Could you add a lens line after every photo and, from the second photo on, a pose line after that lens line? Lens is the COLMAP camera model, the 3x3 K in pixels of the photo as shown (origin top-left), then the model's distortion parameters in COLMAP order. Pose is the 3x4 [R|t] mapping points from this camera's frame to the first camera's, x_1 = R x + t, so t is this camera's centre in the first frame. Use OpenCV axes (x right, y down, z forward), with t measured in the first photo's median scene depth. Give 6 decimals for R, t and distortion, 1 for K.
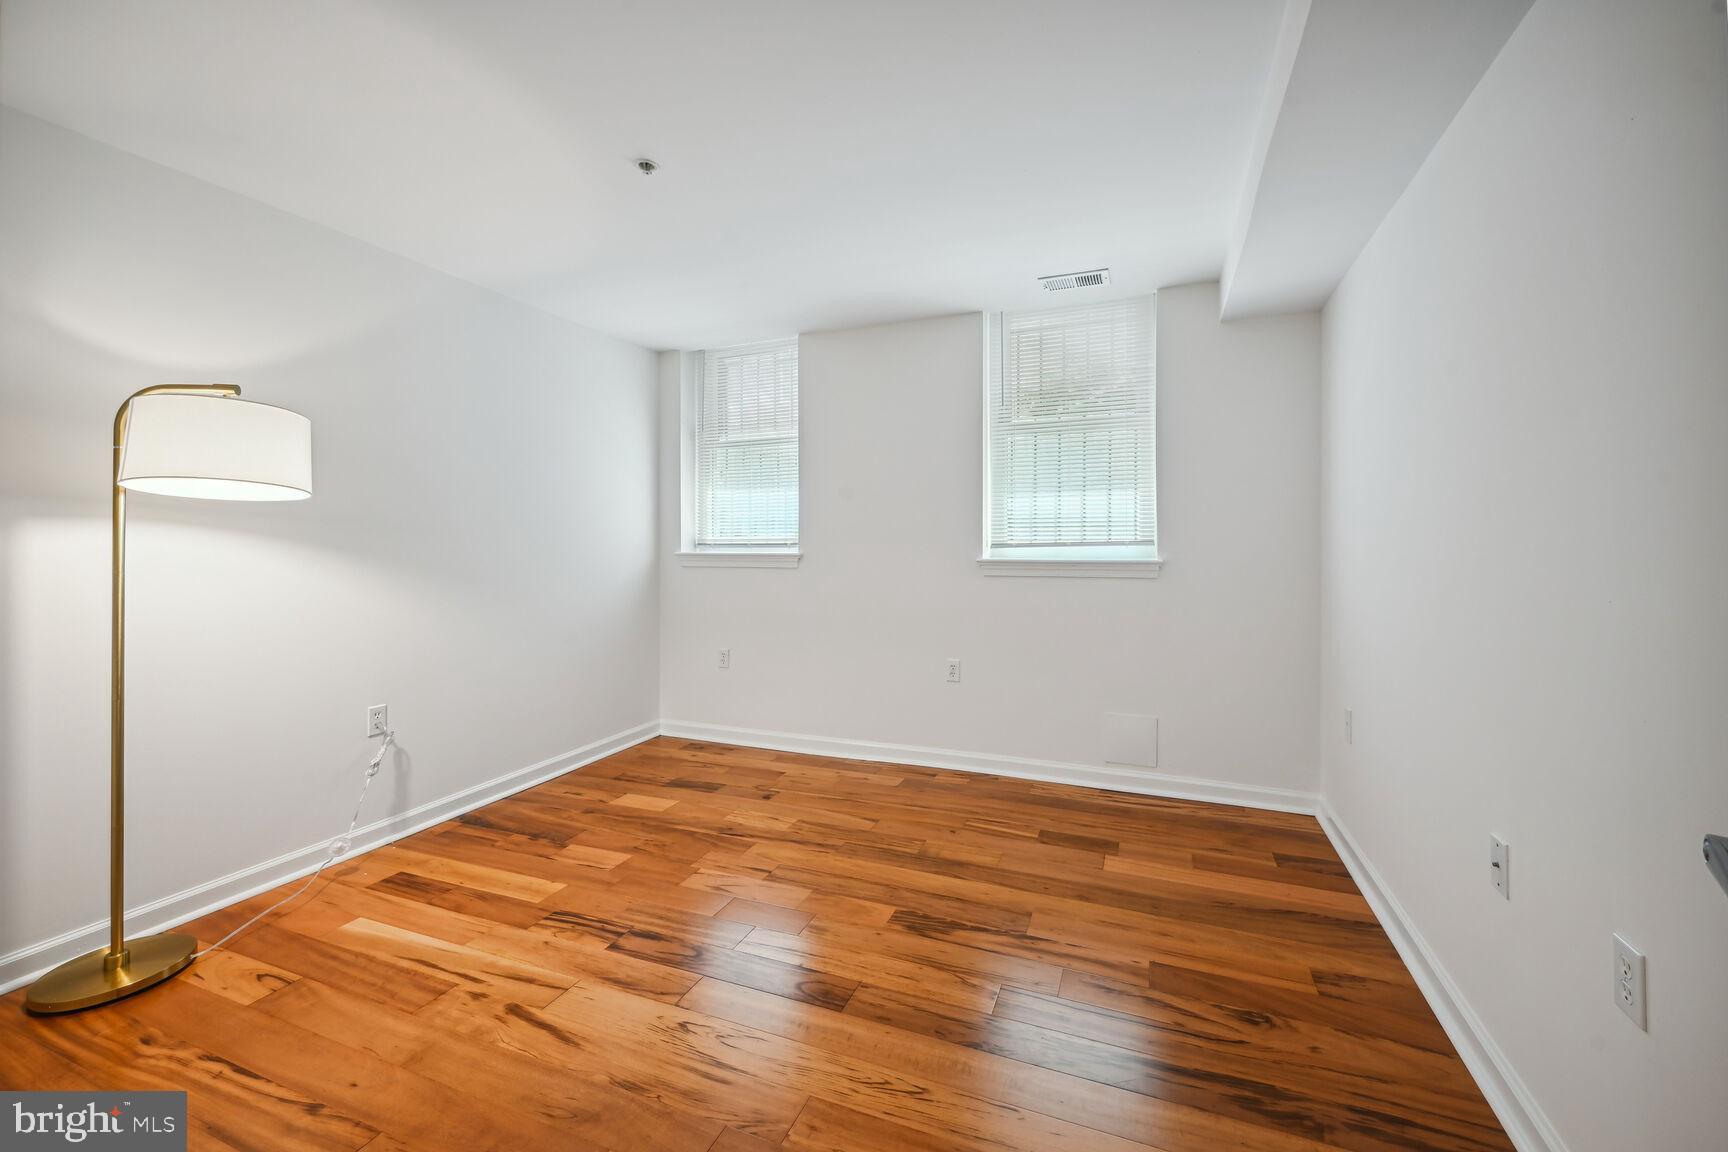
lens RADIAL K [[694.3, 0, 889.3], [0, 694.3, 537.8], [0, 0, 1]] dist [-0.001436, 0.000077]
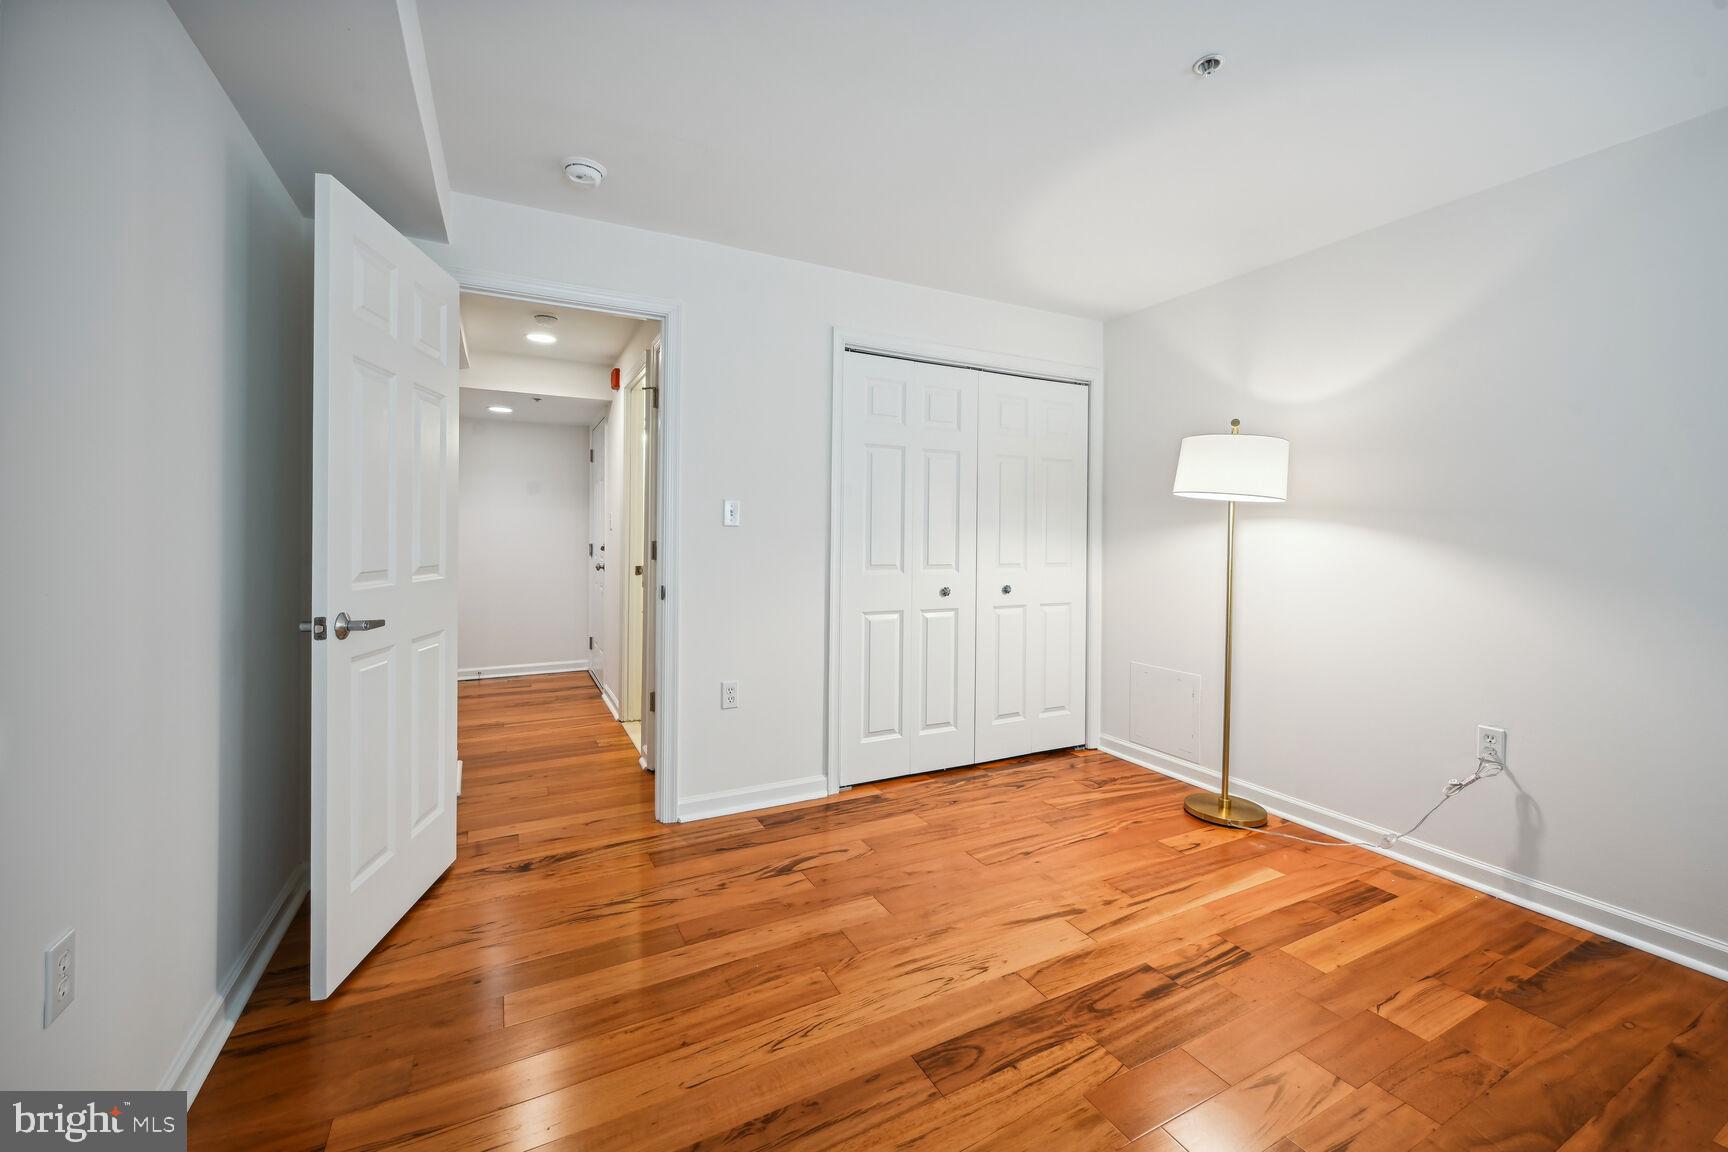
lens RADIAL K [[694.3, 0, 870.7], [0, 694.3, 535.2], [0, 0, 1]] dist [-0.001436, 0.000077]
pose [[-0.659494, 0.001350, -0.751708, 0.554144], [0.001540, 0.999999, 0.000445, 0.002080], [0.751708, -0.000864, -0.659496, 1.337356]]
